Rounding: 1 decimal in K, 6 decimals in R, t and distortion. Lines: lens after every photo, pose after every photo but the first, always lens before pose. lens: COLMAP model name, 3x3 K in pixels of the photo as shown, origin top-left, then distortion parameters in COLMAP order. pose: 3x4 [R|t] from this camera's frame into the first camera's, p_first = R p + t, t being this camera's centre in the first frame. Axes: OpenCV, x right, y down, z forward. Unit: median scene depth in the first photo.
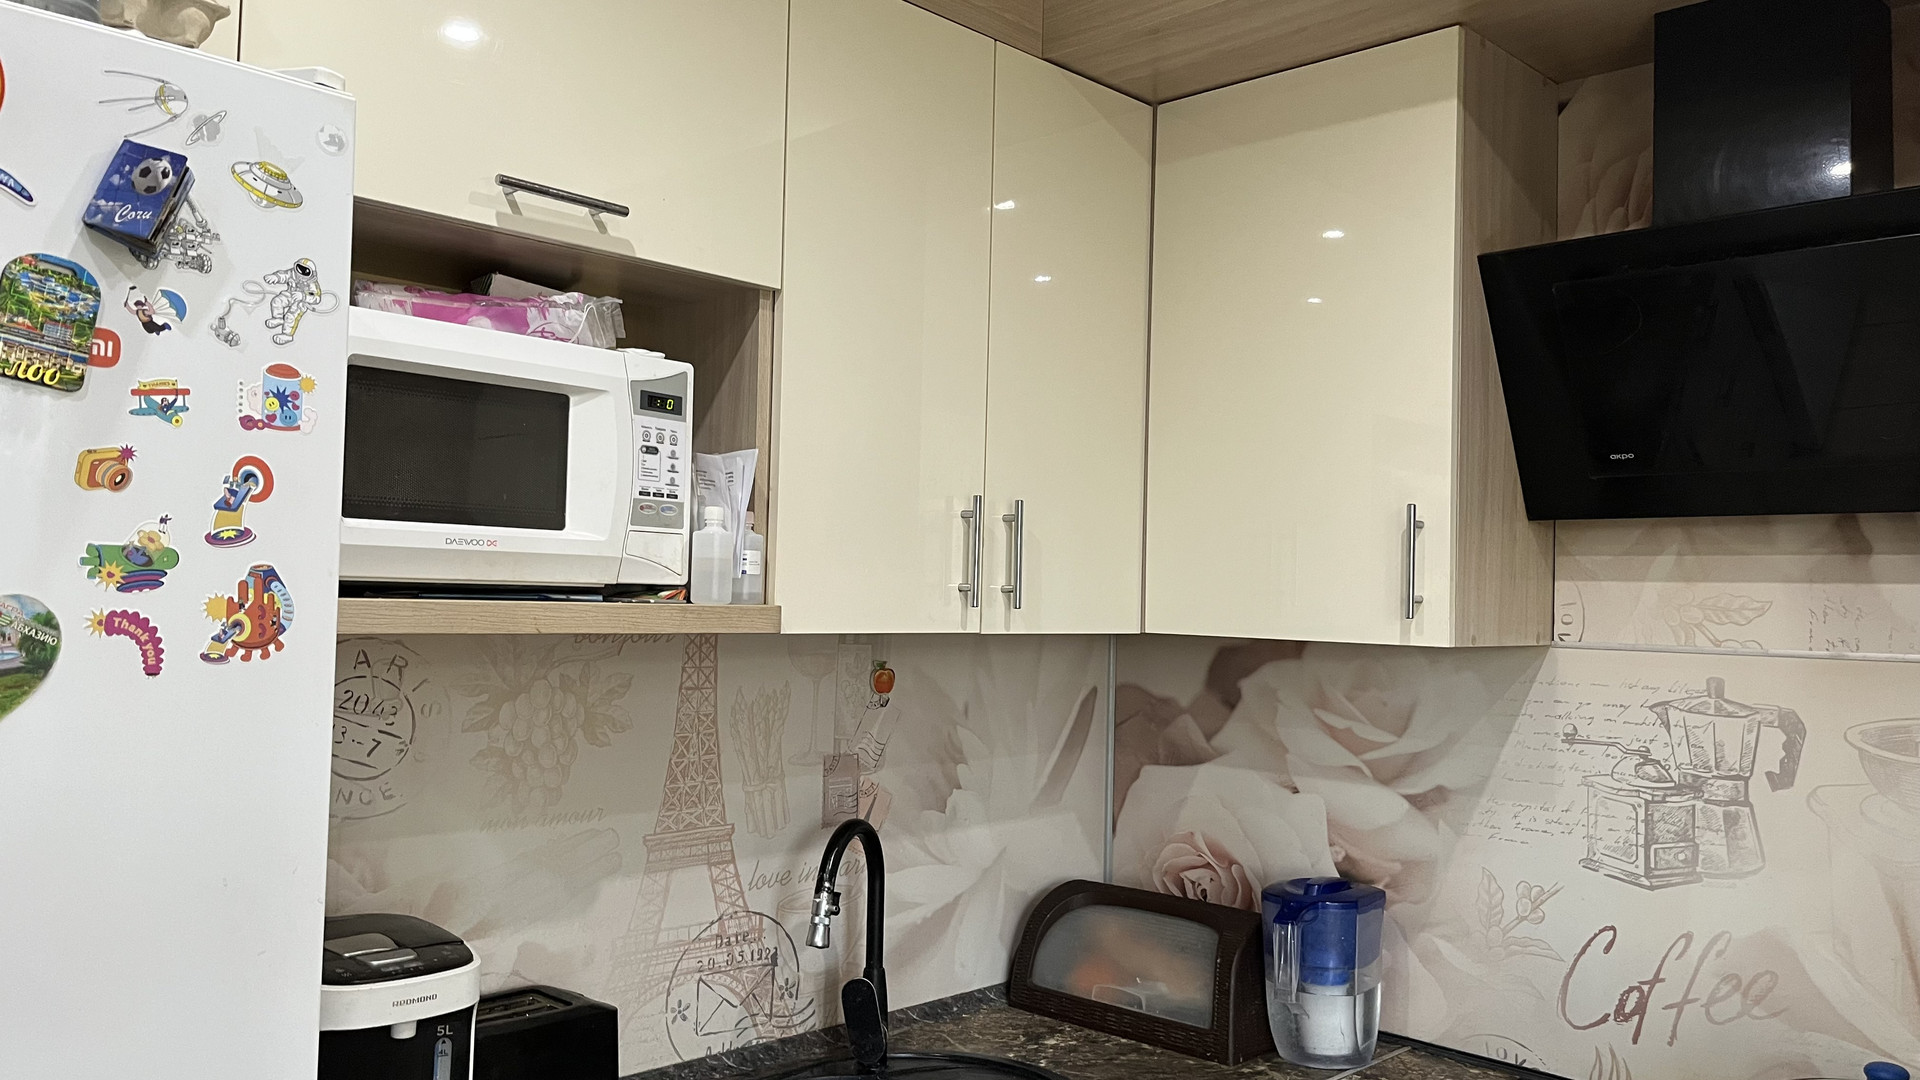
lens RADIAL K [[1475.9, 0, 960.0], [0, 1475.9, 540.0], [0, 0, 1]] dist [0.032537, -0.014573]
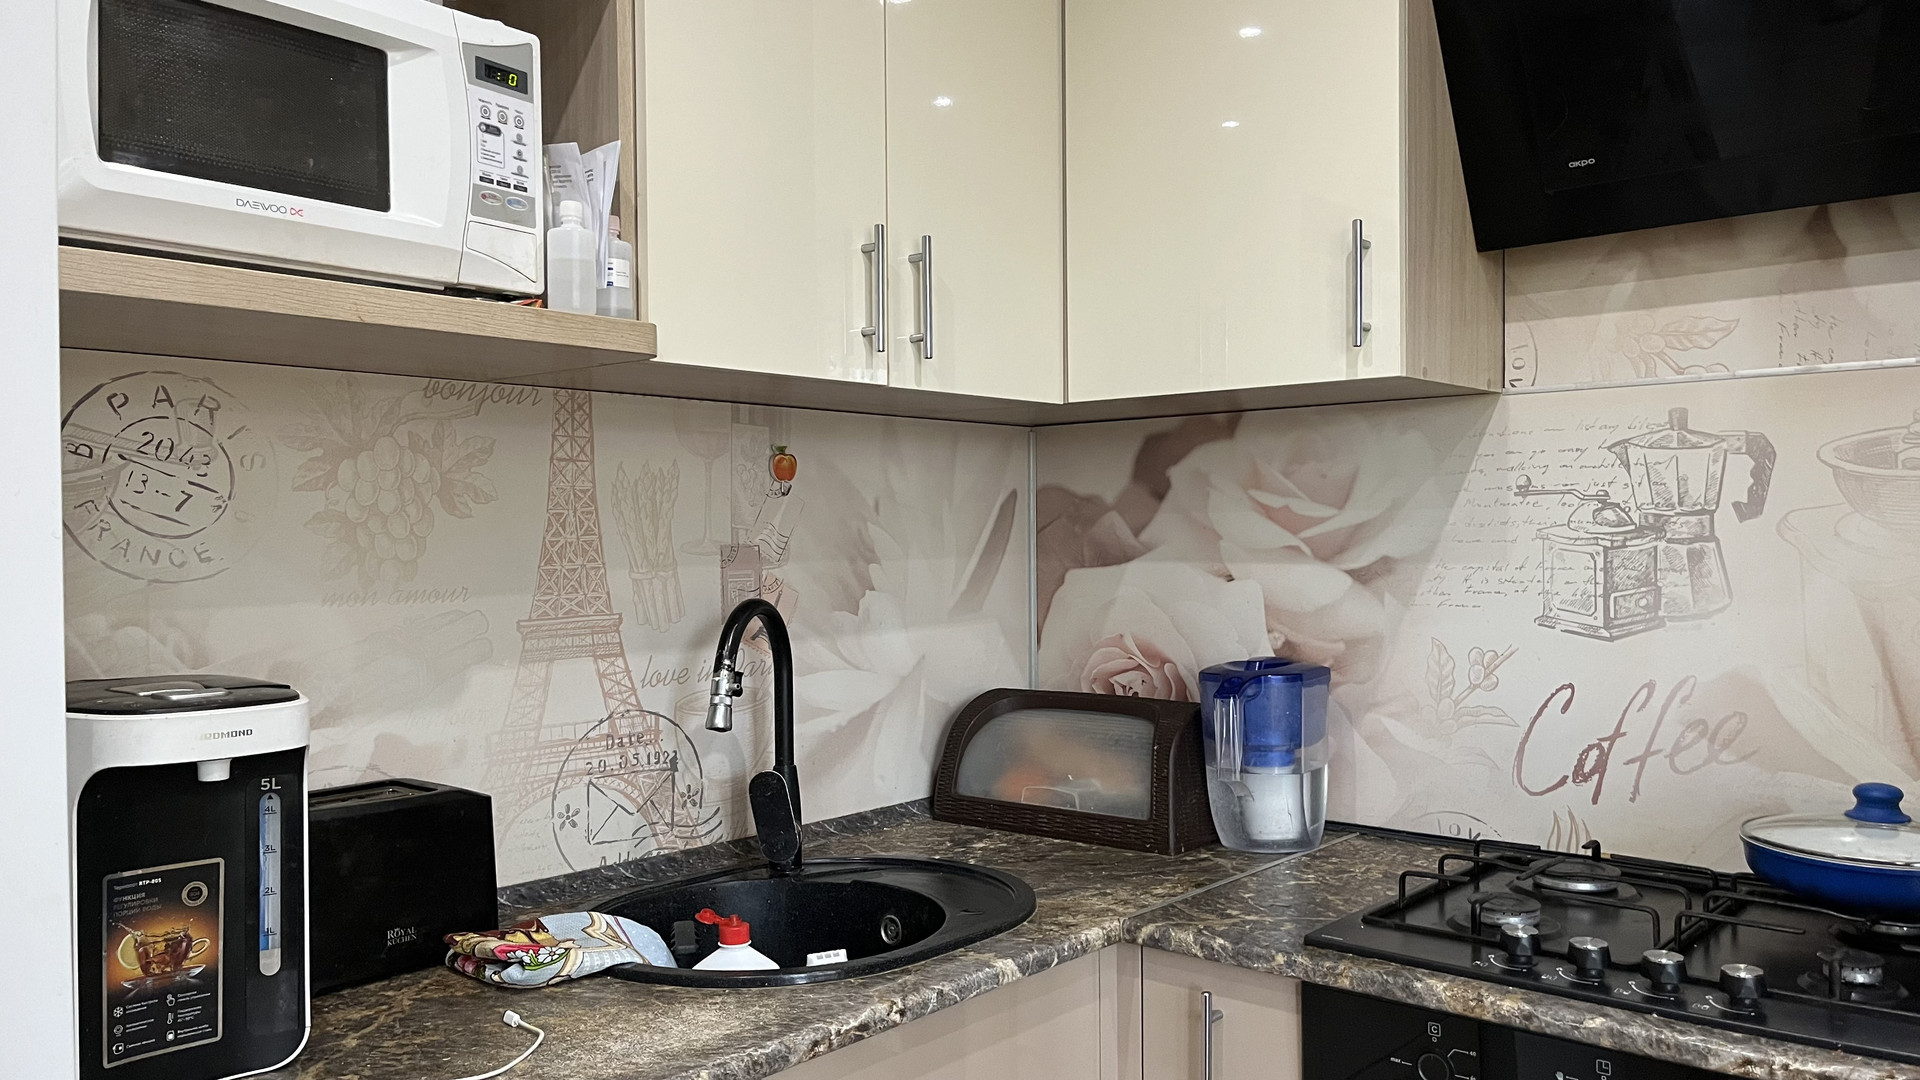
lens RADIAL K [[1463.8, 0, 964.7], [0, 1463.8, 562.0], [0, 0, 1]] dist [0.052265, -0.066789]
pose [[0.997406, -0.035040, 0.062879, 0.000541], [0.031815, 0.998162, 0.051571, 0.123542], [-0.064571, -0.049437, 0.996688, 0.099407]]
